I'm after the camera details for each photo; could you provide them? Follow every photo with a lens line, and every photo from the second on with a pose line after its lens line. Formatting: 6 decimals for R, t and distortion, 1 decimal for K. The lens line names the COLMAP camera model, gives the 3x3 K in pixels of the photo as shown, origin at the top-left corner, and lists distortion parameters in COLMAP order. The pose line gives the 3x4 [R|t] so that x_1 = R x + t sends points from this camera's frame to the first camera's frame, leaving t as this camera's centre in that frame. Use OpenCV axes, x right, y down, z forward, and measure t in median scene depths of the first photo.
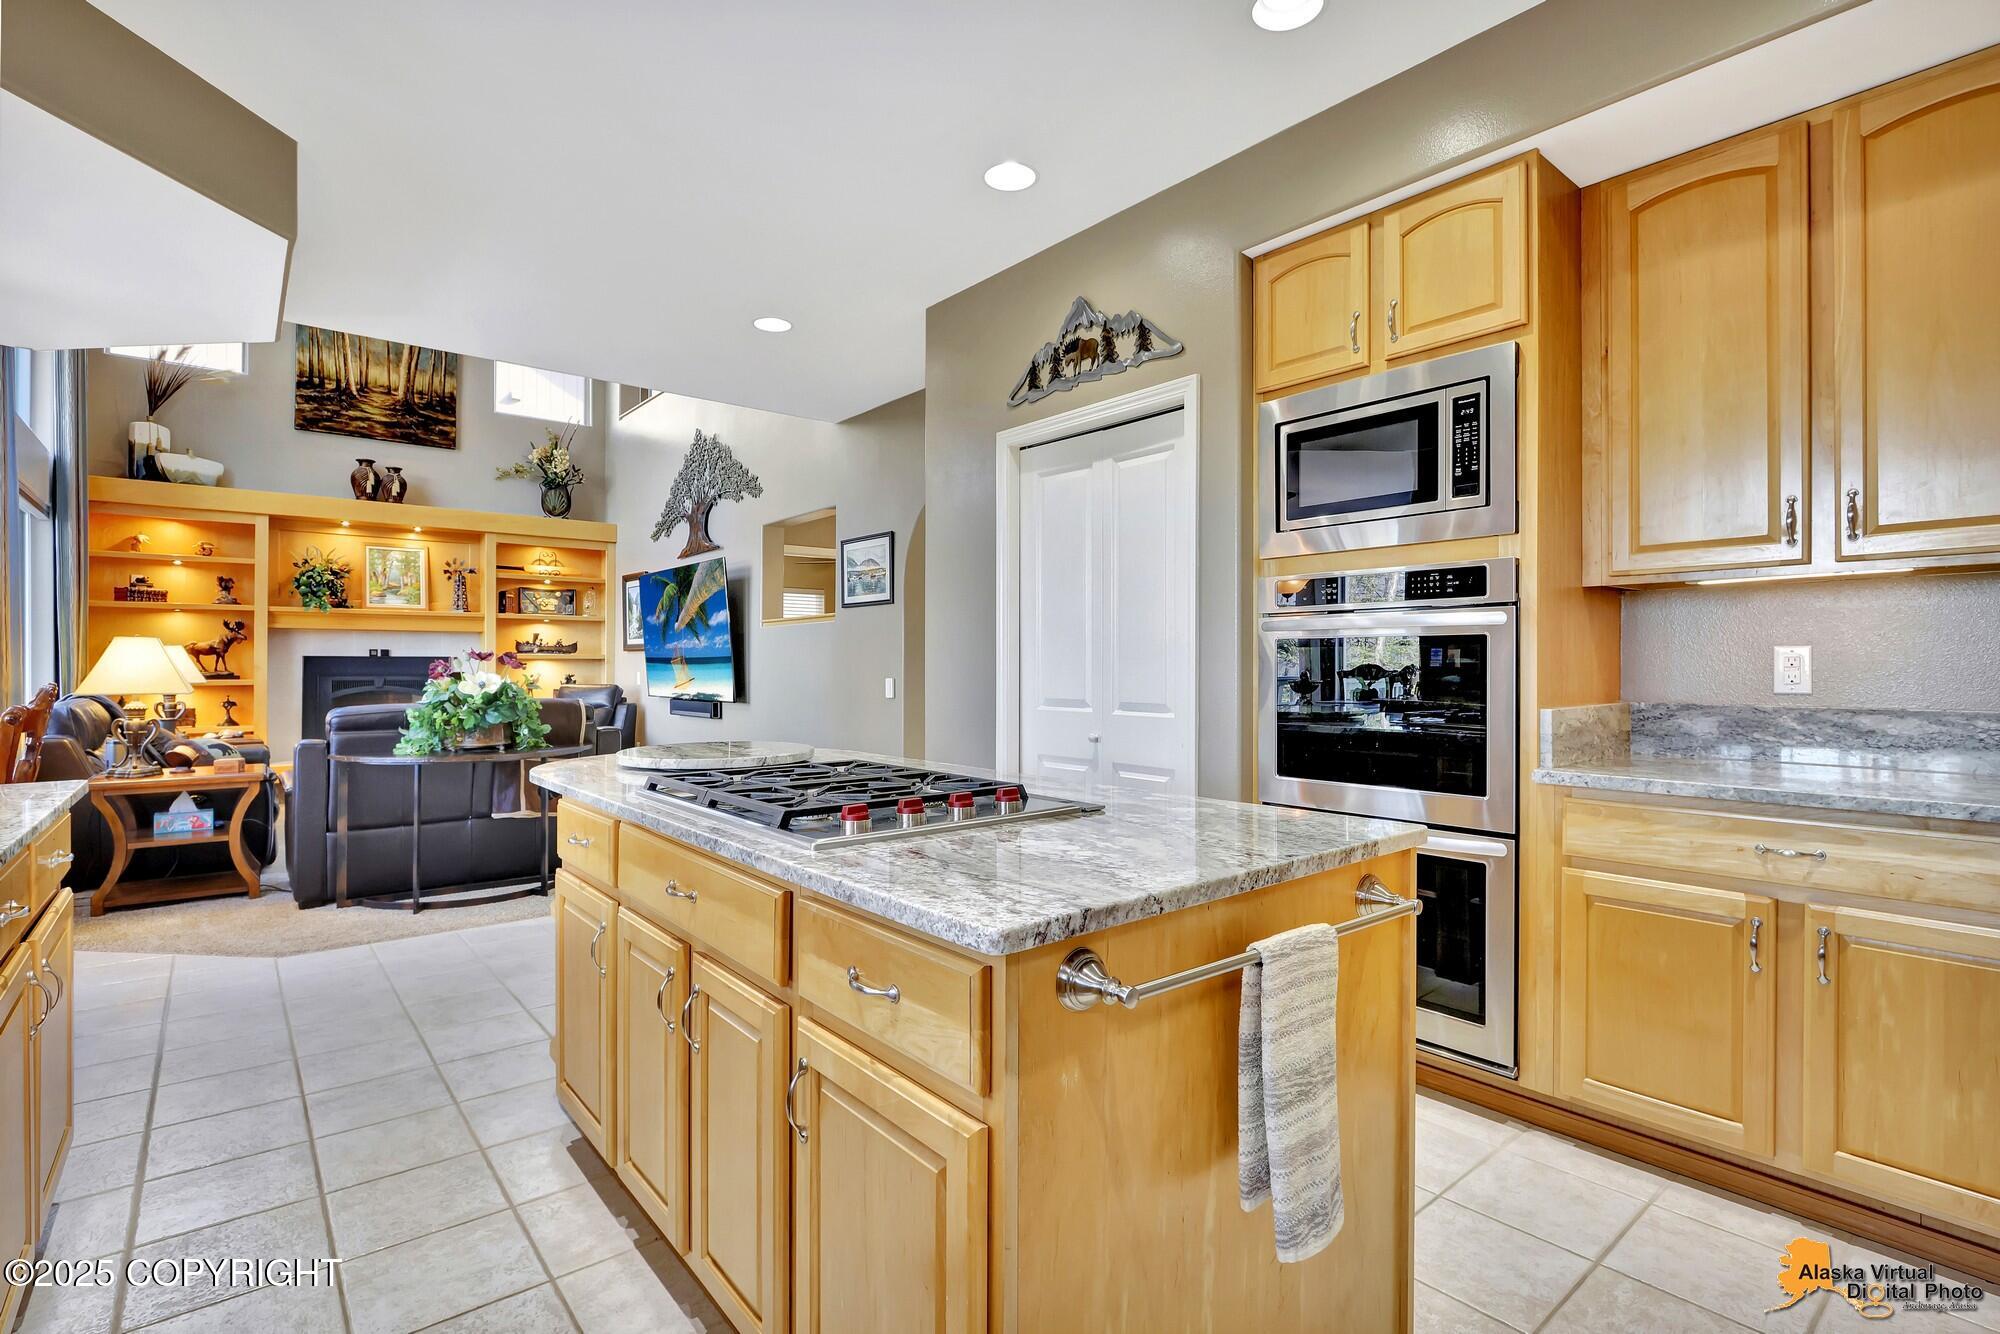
lens RADIAL K [[932.2, 0, 997.2], [0, 932.2, 670.0], [0, 0, 1]] dist [-0.023331, -0.000896]
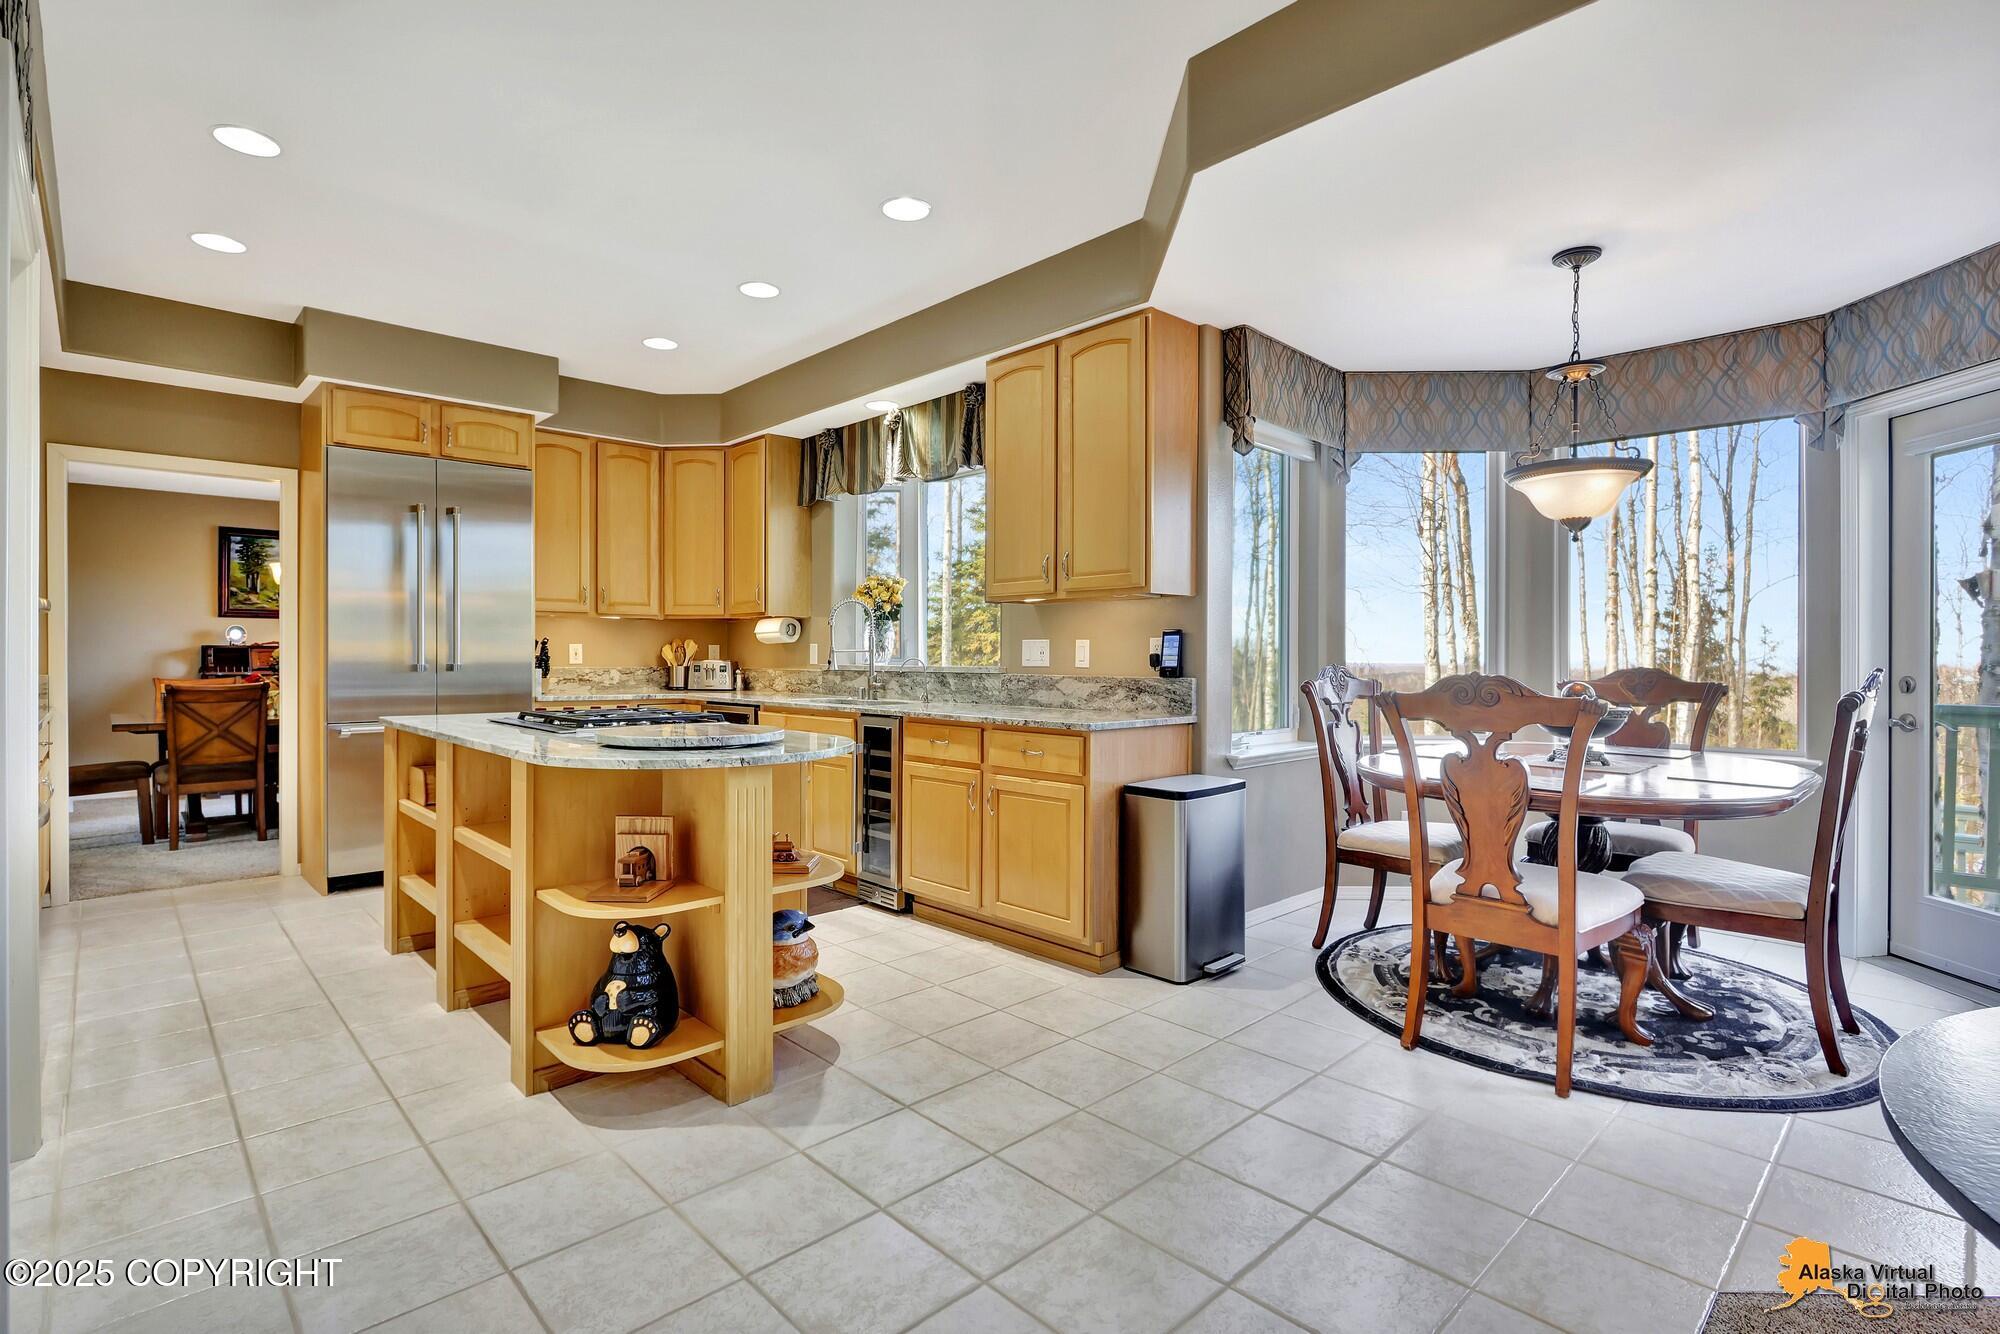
lens RADIAL K [[932.2, 0, 1000.3], [0, 932.2, 670.0], [0, 0, 1]] dist [-0.023331, -0.000896]
pose [[-0.997493, -0.003577, -0.070668, -0.443183], [-0.004629, 0.999881, 0.014721, -0.001389], [0.070607, 0.015011, -0.997391, 1.592823]]
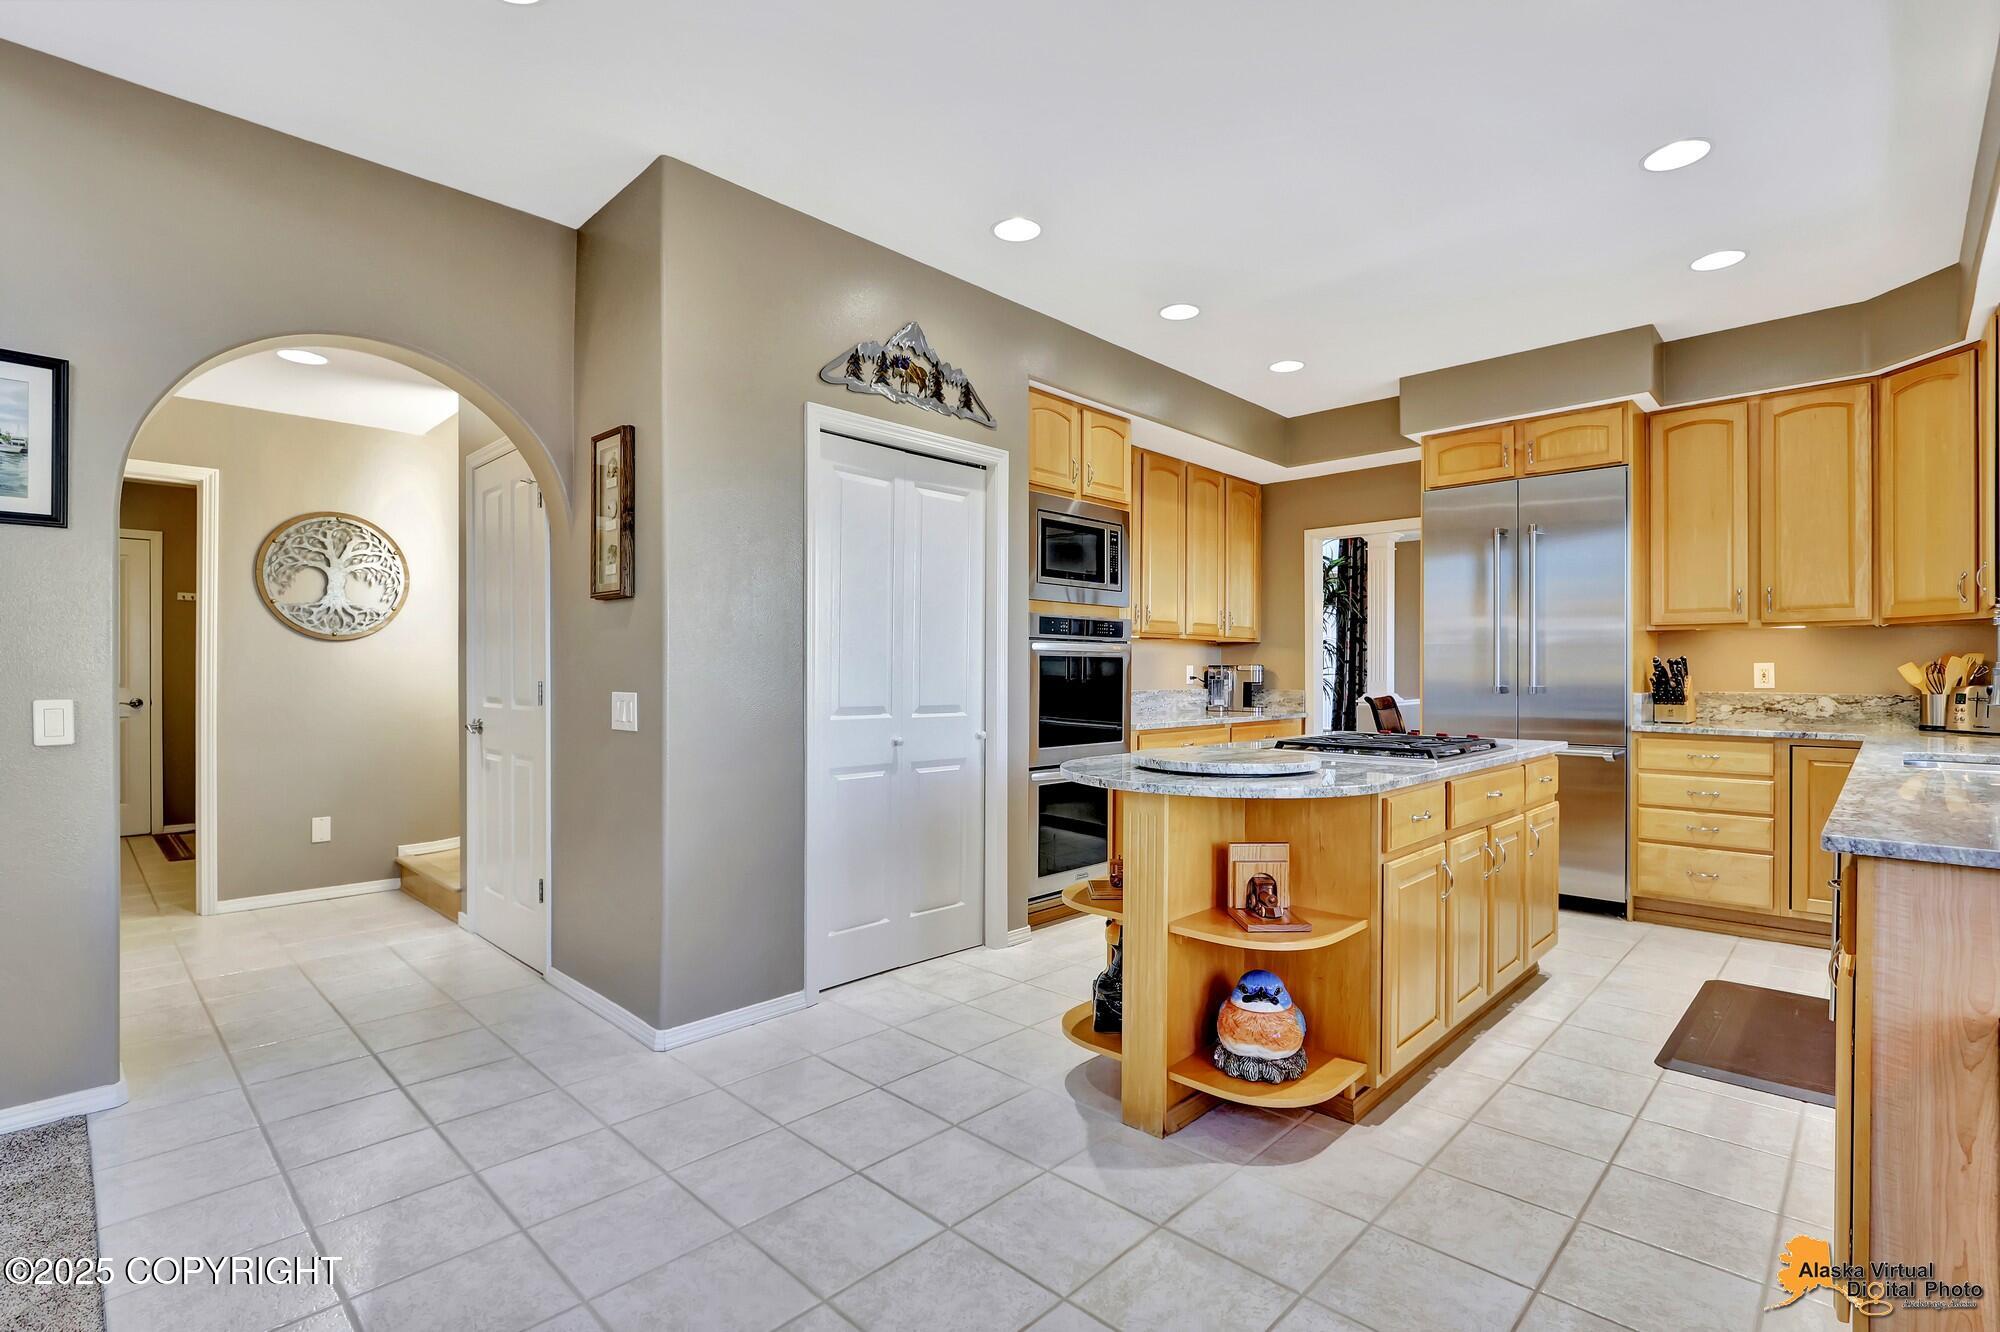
lens RADIAL K [[932.2, 0, 1006.1], [0, 932.2, 676.1], [0, 0, 1]] dist [-0.023331, -0.000896]
pose [[-0.106640, -0.003502, 0.994291, -0.997101], [-0.001648, 0.999993, 0.003345, -0.004624], [-0.994296, -0.001282, -0.106645, 1.037309]]
